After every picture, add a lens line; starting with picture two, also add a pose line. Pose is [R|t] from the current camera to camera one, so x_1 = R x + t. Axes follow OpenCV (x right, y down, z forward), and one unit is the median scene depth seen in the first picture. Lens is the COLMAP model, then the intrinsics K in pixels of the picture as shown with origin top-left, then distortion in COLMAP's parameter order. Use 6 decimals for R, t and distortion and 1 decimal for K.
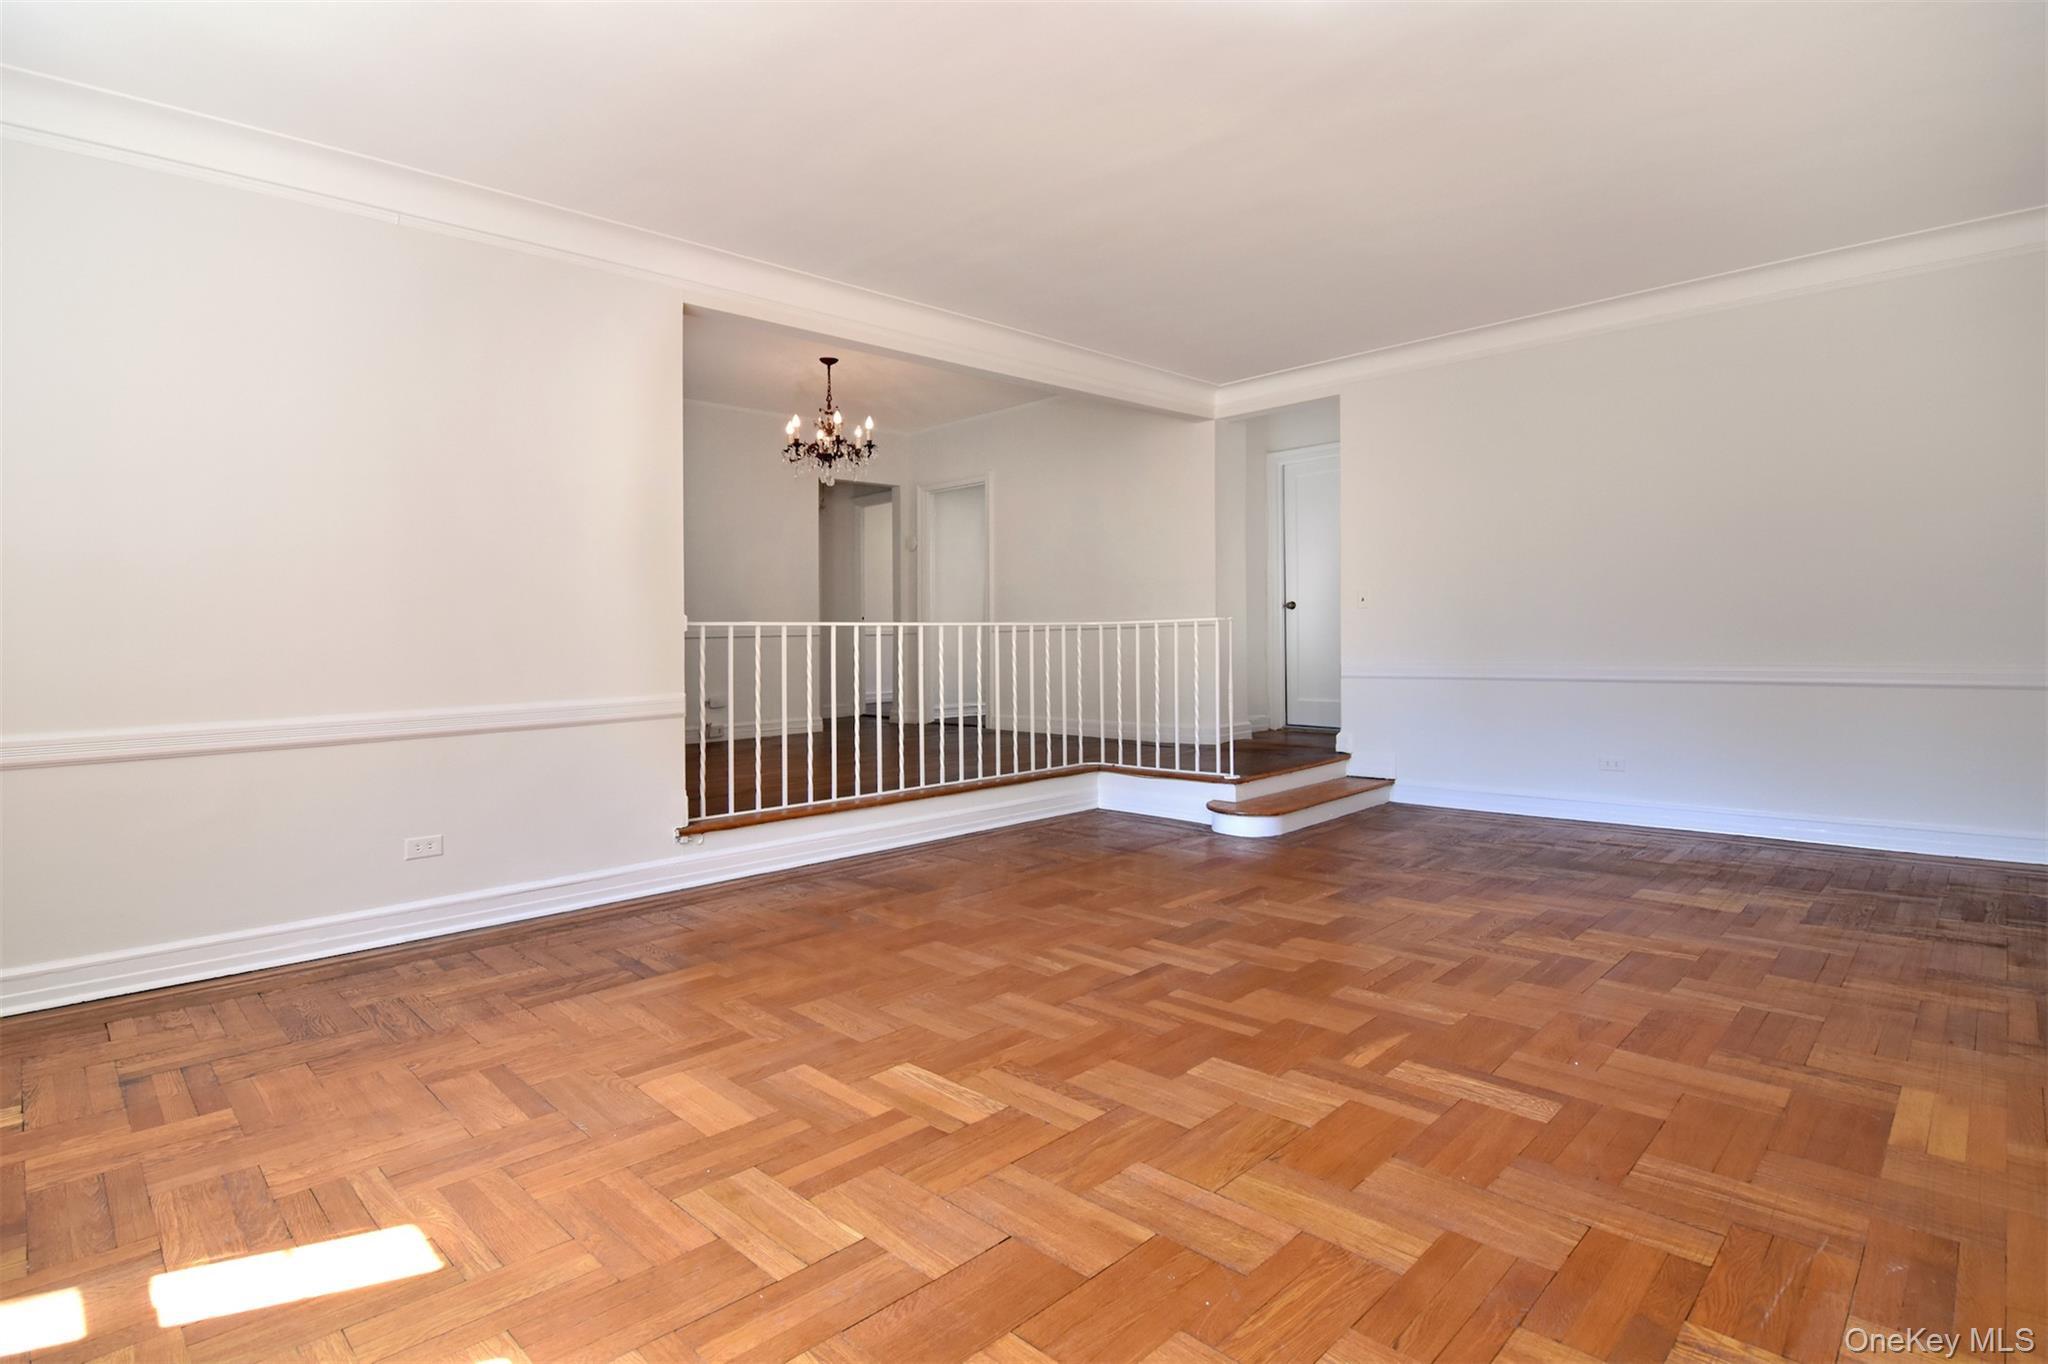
lens RADIAL K [[986.7, 0, 1024.0], [0, 986.7, 682.0], [0, 0, 1]] dist [-0.003310, -0.012606]
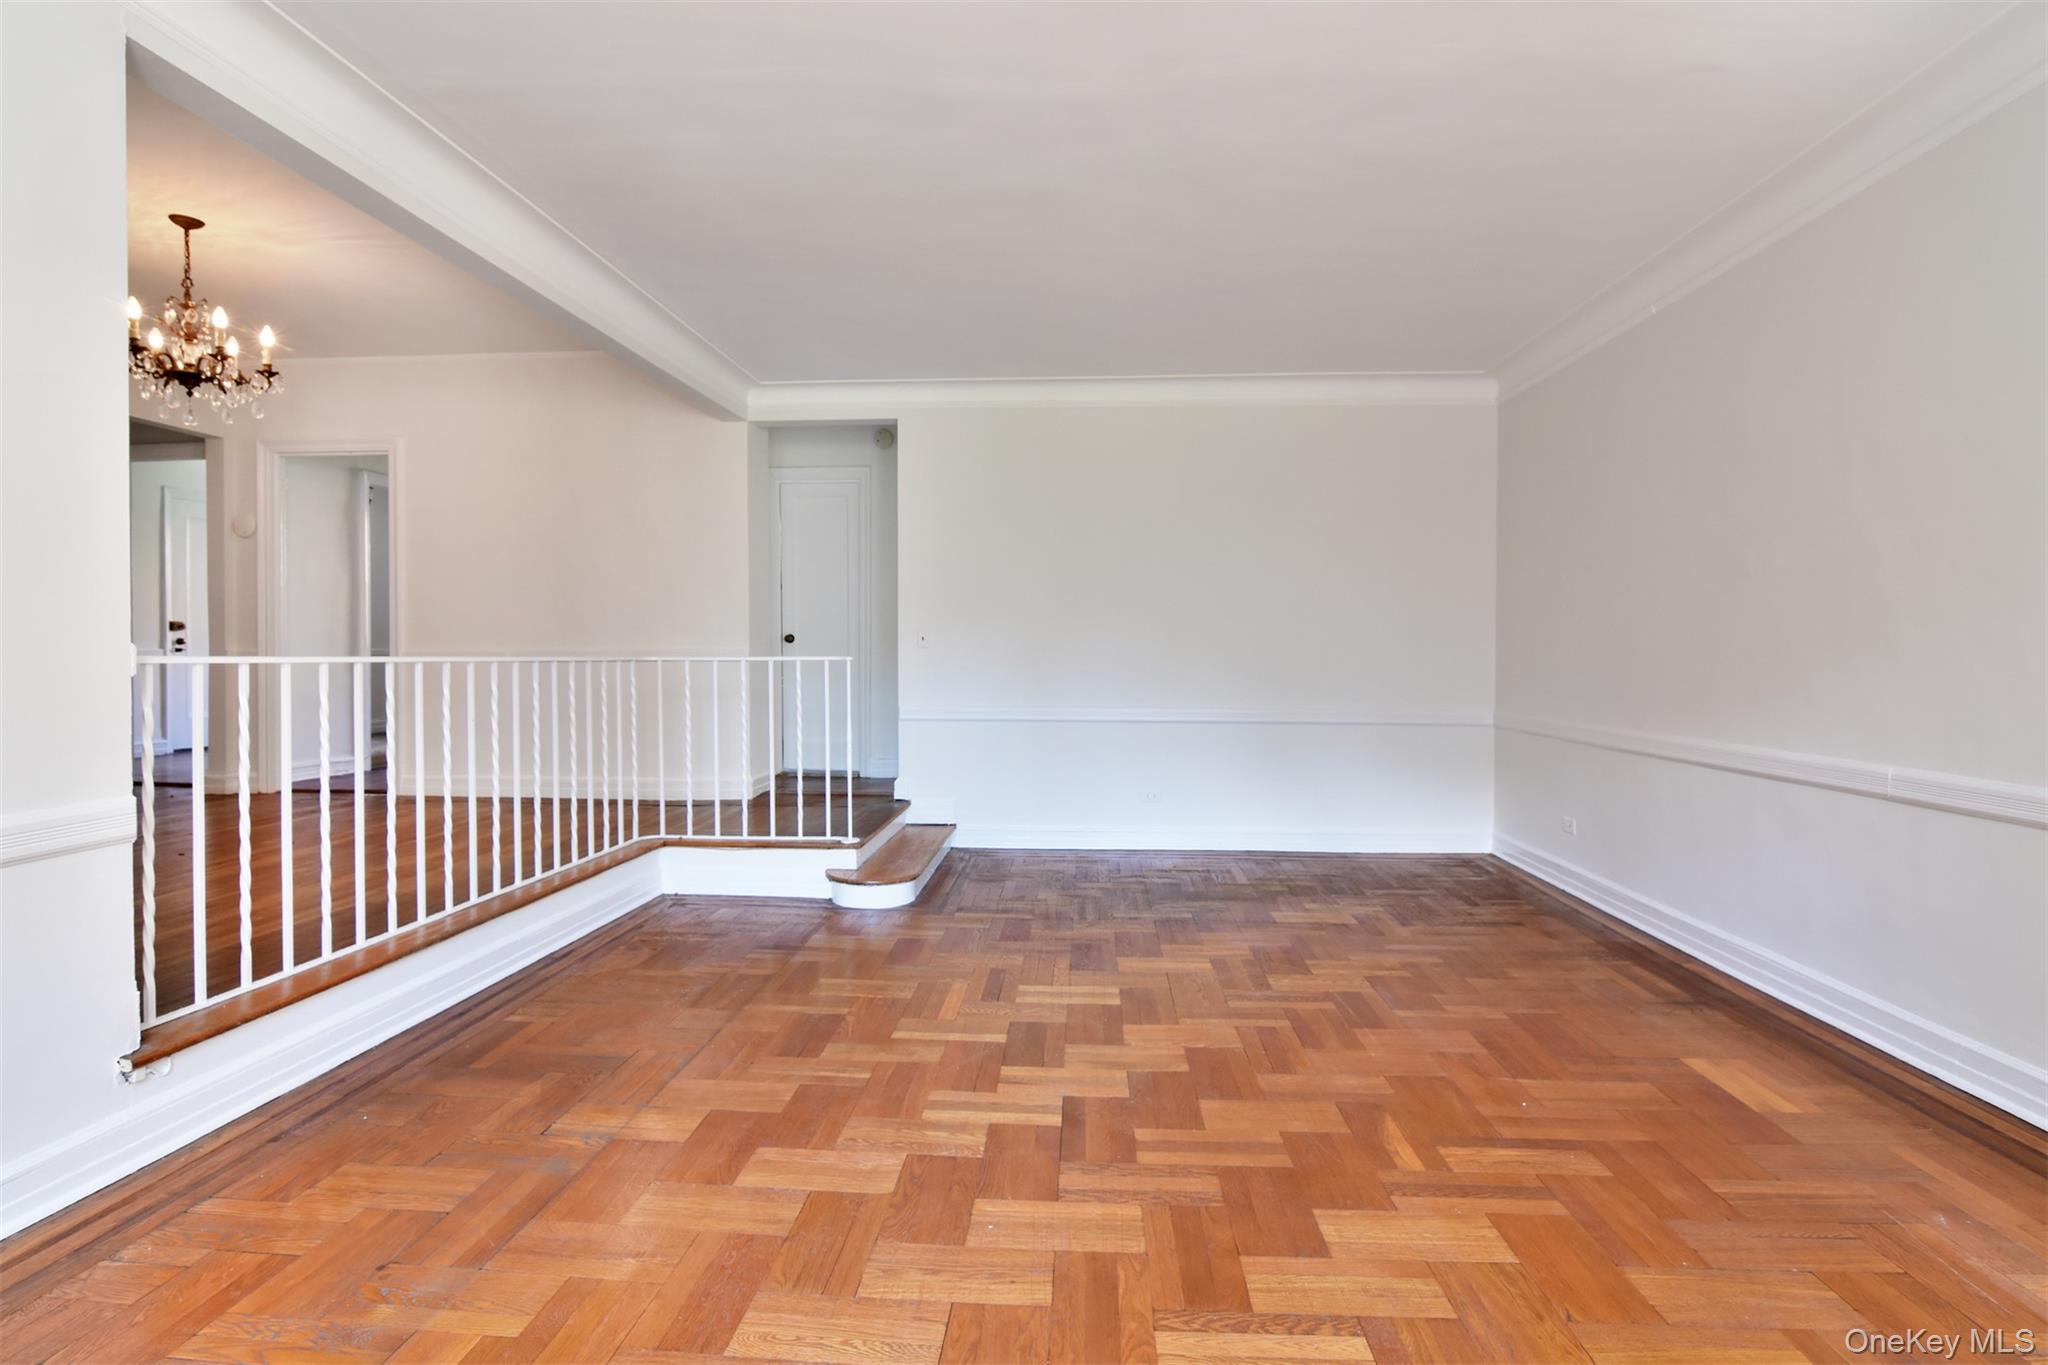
lens RADIAL K [[1003.5, 0, 1020.0], [0, 1003.5, 708.5], [0, 0, 1]] dist [-0.016832, -0.000817]
pose [[0.764803, -0.010194, 0.644184, -0.324700], [0.008735, 0.999947, 0.005453, -0.031331], [-0.644205, 0.001457, 0.764851, 0.306593]]
